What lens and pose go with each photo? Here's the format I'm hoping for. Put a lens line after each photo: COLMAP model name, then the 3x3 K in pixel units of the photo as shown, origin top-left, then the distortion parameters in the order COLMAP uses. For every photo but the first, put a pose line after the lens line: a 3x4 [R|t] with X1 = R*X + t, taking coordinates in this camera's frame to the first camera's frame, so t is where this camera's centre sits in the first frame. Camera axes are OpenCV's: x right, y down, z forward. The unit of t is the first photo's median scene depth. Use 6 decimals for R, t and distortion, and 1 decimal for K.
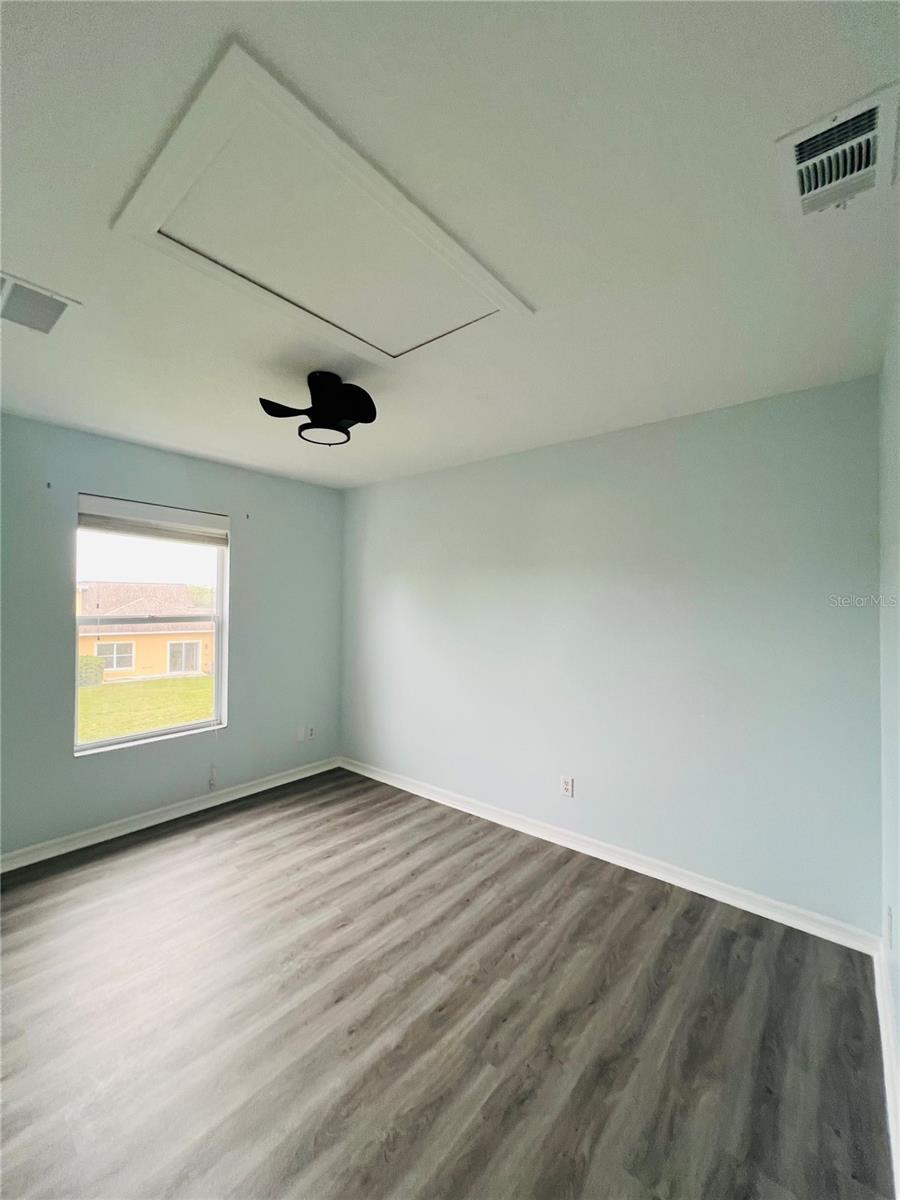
lens RADIAL K [[482.0, 0, 451.3], [0, 482.0, 601.4], [0, 0, 1]] dist [0.001466, 0.000665]
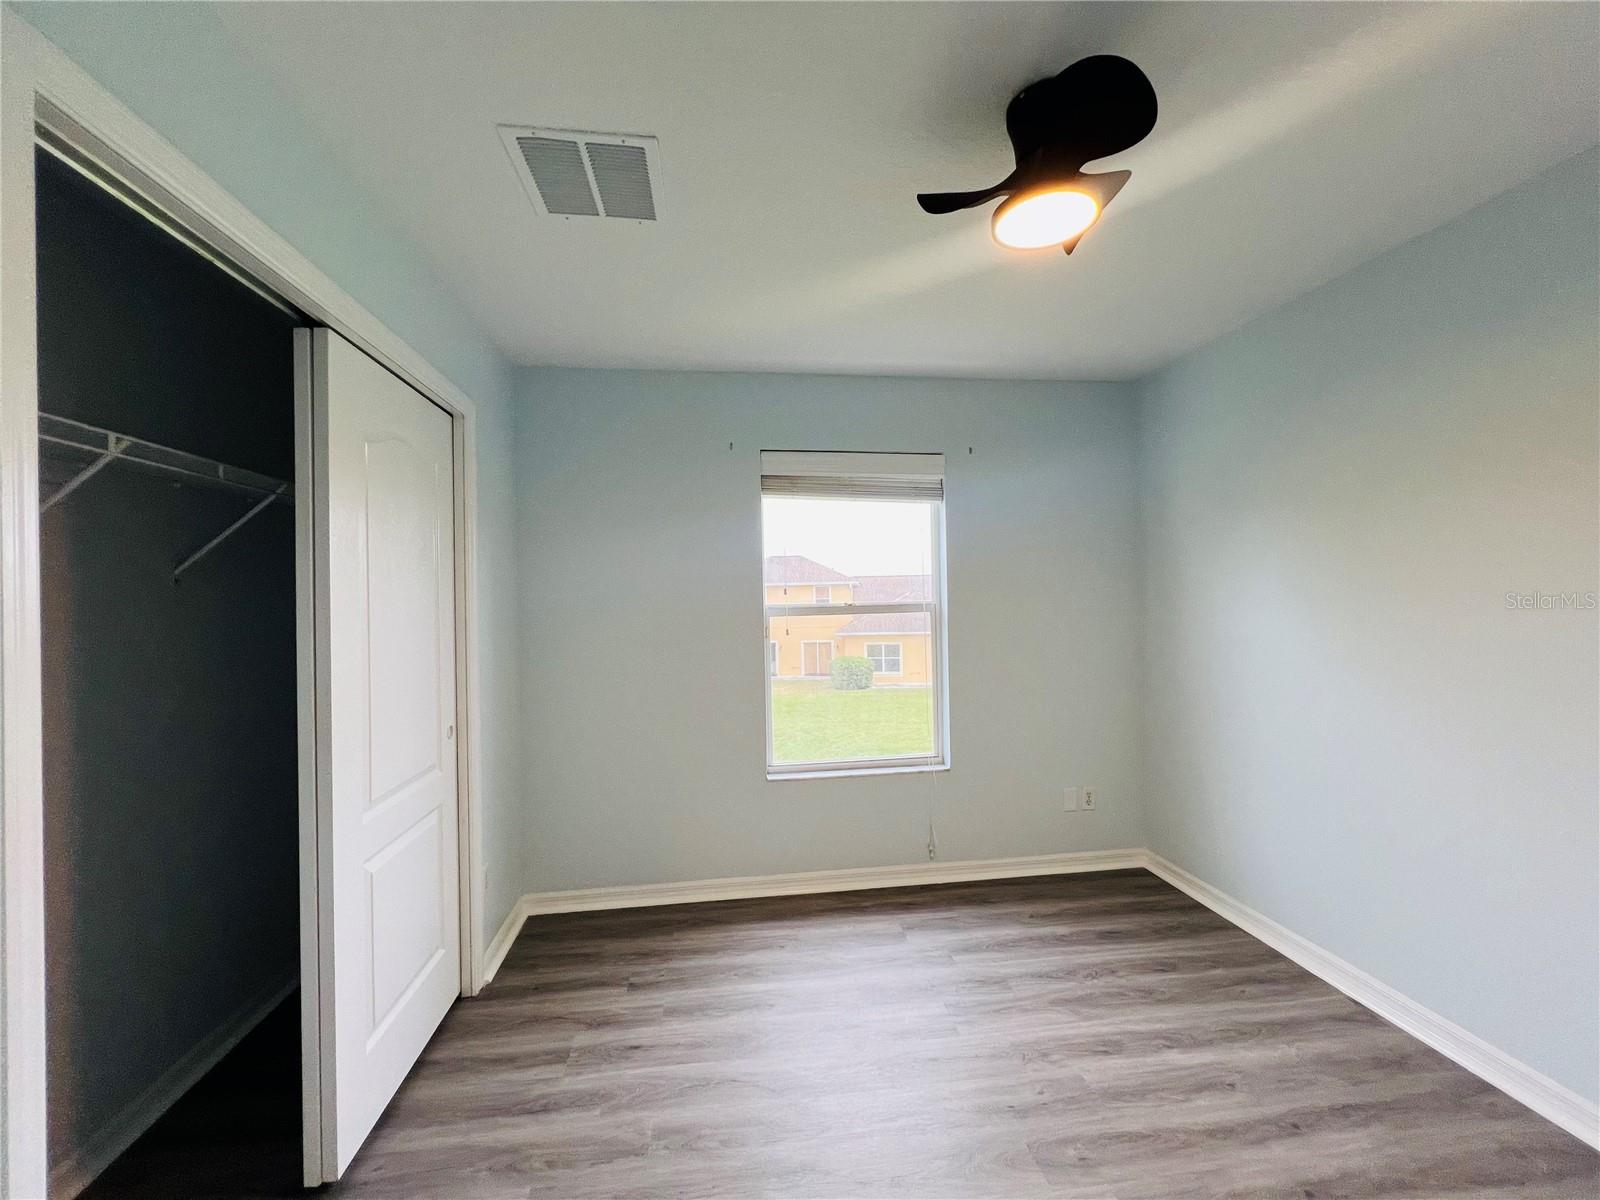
lens RADIAL K [[642.7, 0, 799.7], [0, 642.7, 595.3], [0, 0, 1]] dist [0.001466, 0.000665]
pose [[0.731526, -0.026894, -0.681283, -0.005603], [0.028344, 0.999558, -0.009024, 0.024163], [0.681224, -0.012709, 0.731964, 0.236000]]
